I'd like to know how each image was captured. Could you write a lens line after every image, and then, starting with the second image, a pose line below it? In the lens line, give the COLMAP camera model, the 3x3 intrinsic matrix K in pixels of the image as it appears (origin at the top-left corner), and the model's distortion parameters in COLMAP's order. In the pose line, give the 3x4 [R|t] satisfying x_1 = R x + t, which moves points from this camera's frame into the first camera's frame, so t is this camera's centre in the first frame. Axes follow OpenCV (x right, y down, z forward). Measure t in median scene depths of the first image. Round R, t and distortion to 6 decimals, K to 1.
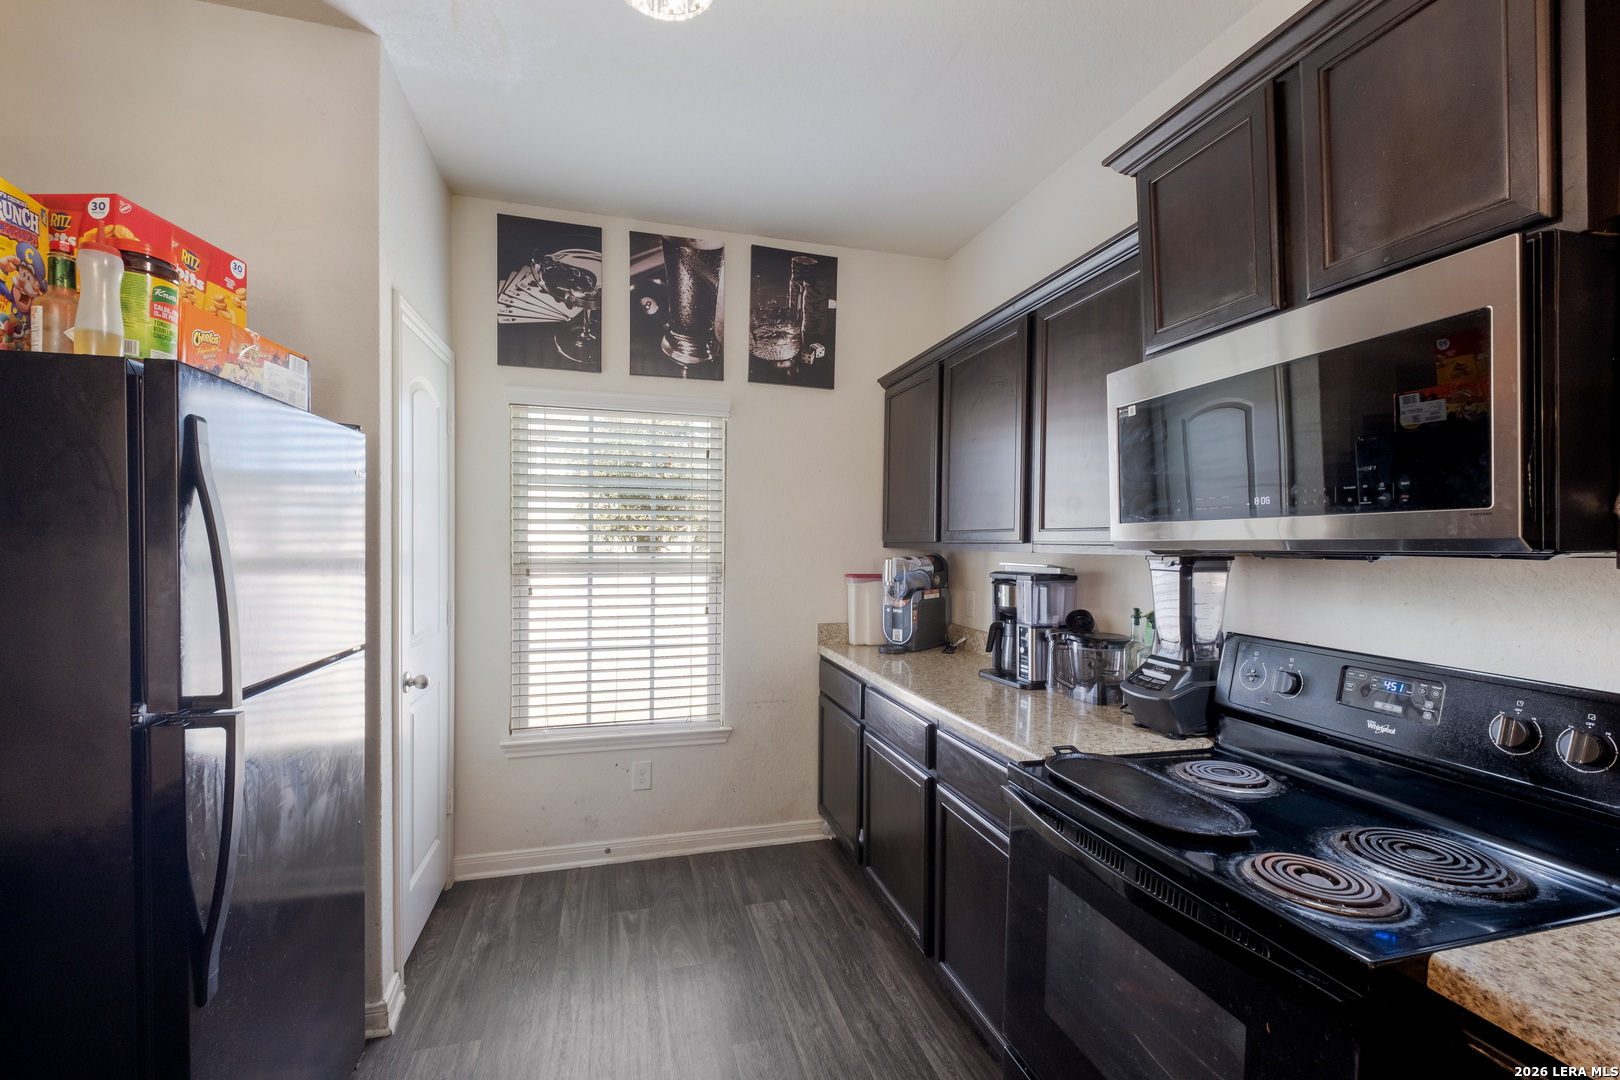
lens RADIAL K [[698.0, 0, 810.8], [0, 698.0, 558.2], [0, 0, 1]] dist [0.002551, -0.000507]
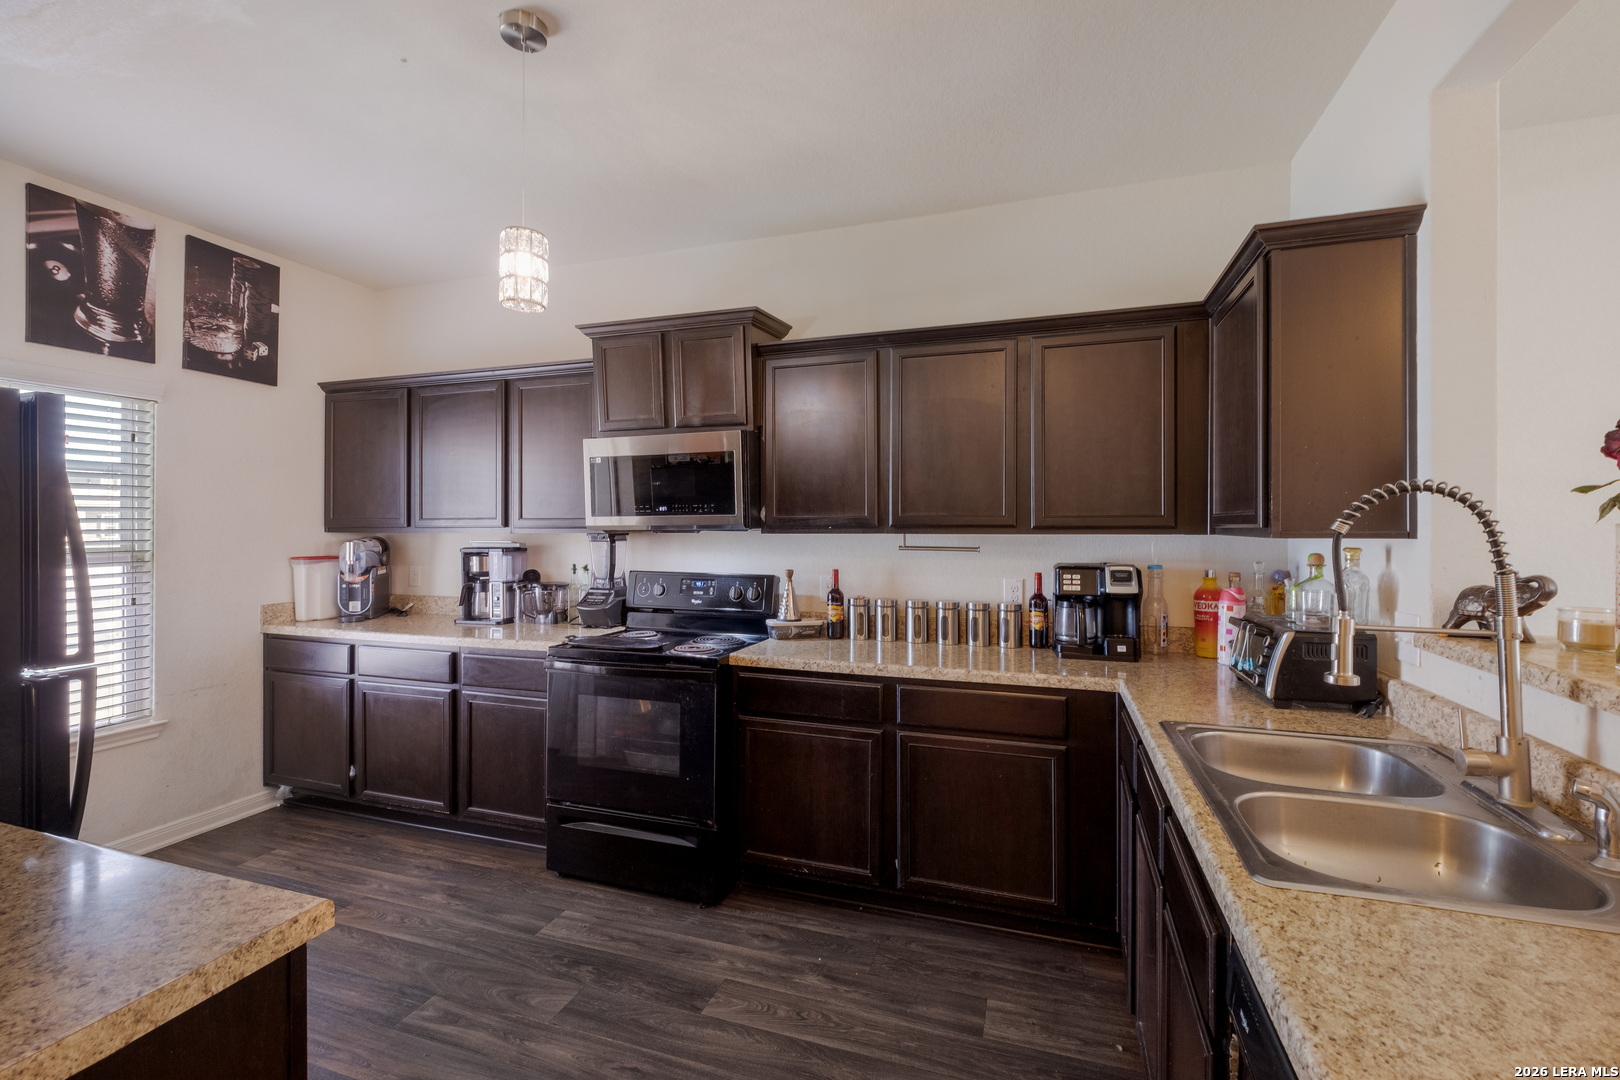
lens RADIAL K [[702.7, 0, 812.2], [0, 702.7, 531.5], [0, 0, 1]] dist [0.001547, -0.000410]
pose [[0.567347, -0.014078, 0.823358, -0.426540], [0.025273, 0.999681, -0.000321, 0.004055], [-0.823091, 0.020991, 0.567522, -0.319710]]
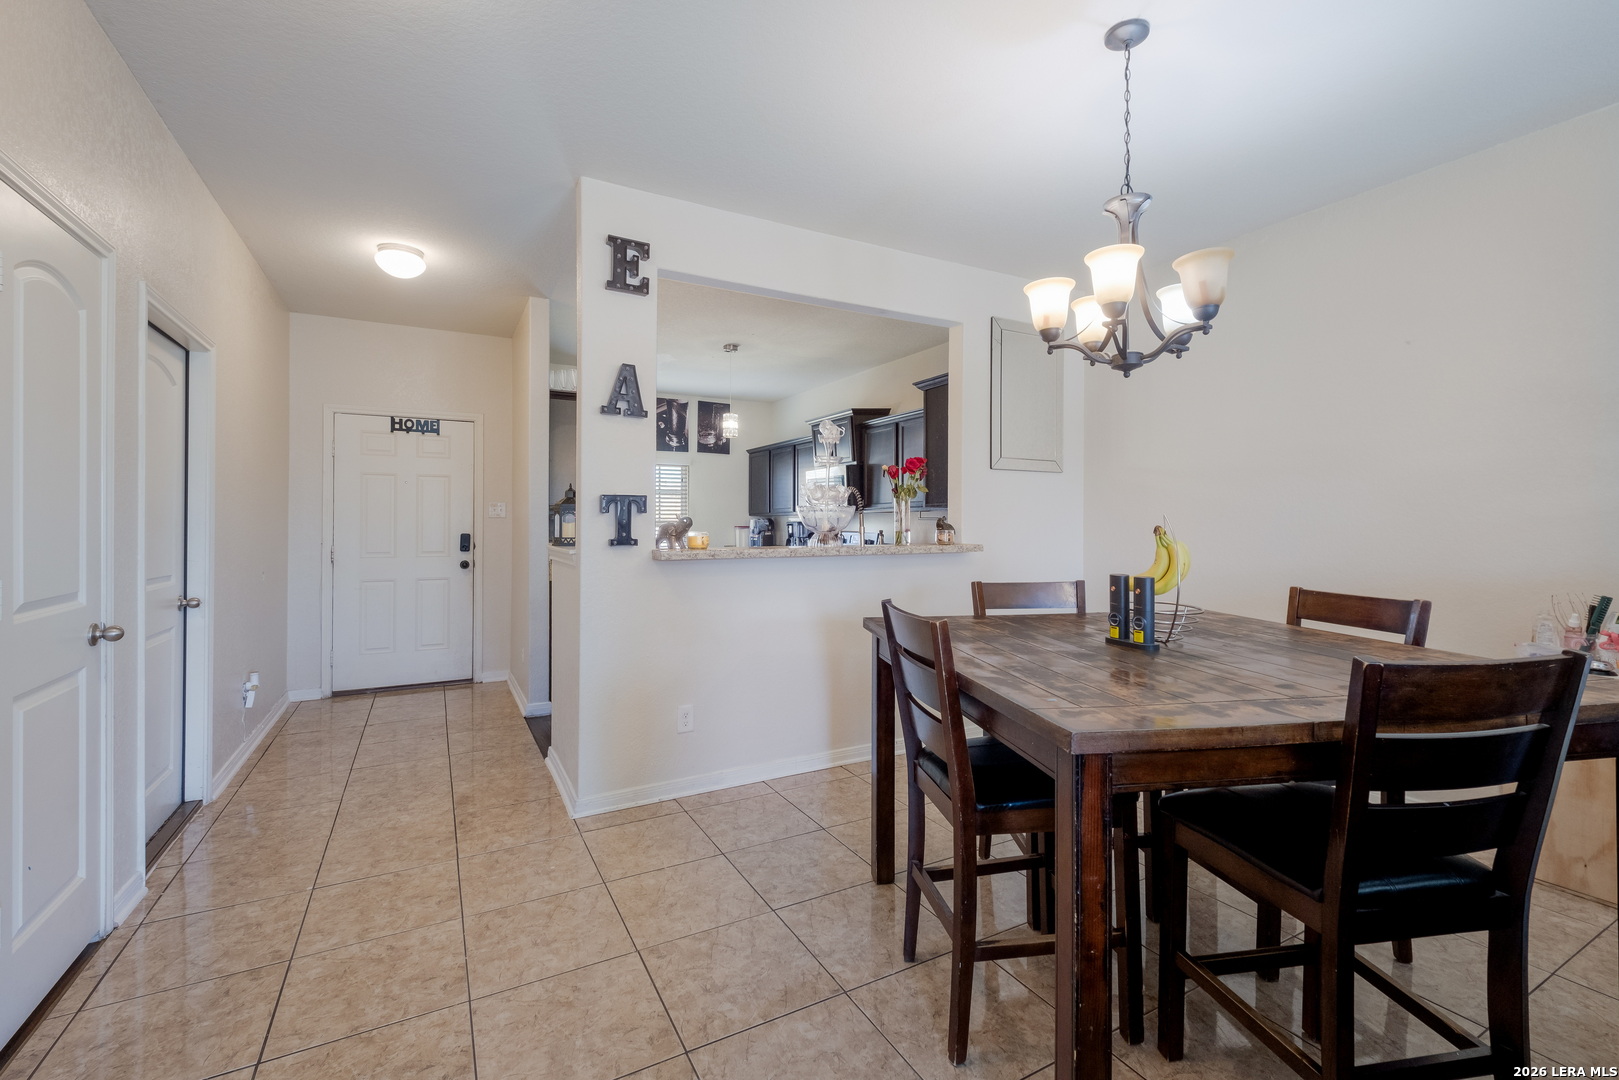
lens RADIAL K [[694.5, 0, 809.5], [0, 694.5, 540.0], [0, 0, 1]] dist [-0.003143, -0.000642]
pose [[0.975779, -0.012665, 0.218393, -0.260478], [0.012556, 0.999919, 0.001888, 0.078256], [-0.218399, 0.000900, 0.975859, -1.679900]]
